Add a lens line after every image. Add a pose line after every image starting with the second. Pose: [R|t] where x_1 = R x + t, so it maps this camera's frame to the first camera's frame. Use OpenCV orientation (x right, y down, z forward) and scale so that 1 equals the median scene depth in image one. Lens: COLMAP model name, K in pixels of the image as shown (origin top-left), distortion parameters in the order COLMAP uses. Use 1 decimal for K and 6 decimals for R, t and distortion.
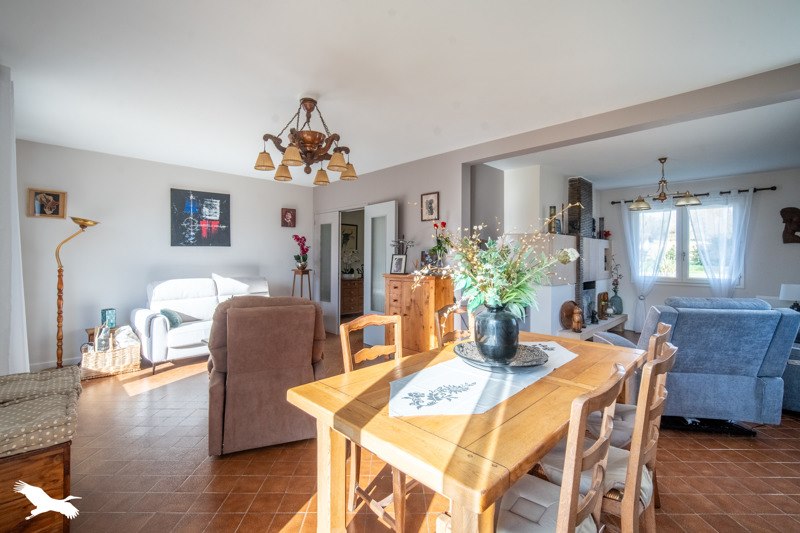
lens RADIAL K [[355.4, 0, 397.2], [0, 355.4, 250.7], [0, 0, 1]] dist [0.000798, 0.001052]
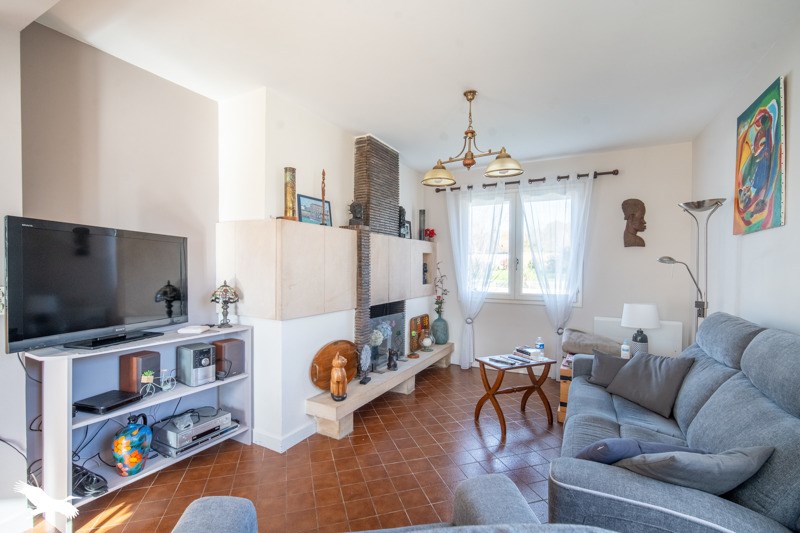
lens RADIAL K [[355.4, 0, 398.7], [0, 355.4, 268.6], [0, 0, 1]] dist [0.000798, 0.001052]
pose [[0.957671, -0.003619, 0.287844, 0.349075], [-0.003628, 0.999690, 0.024641, 0.007486], [-0.287843, -0.024642, 0.957360, 0.354437]]
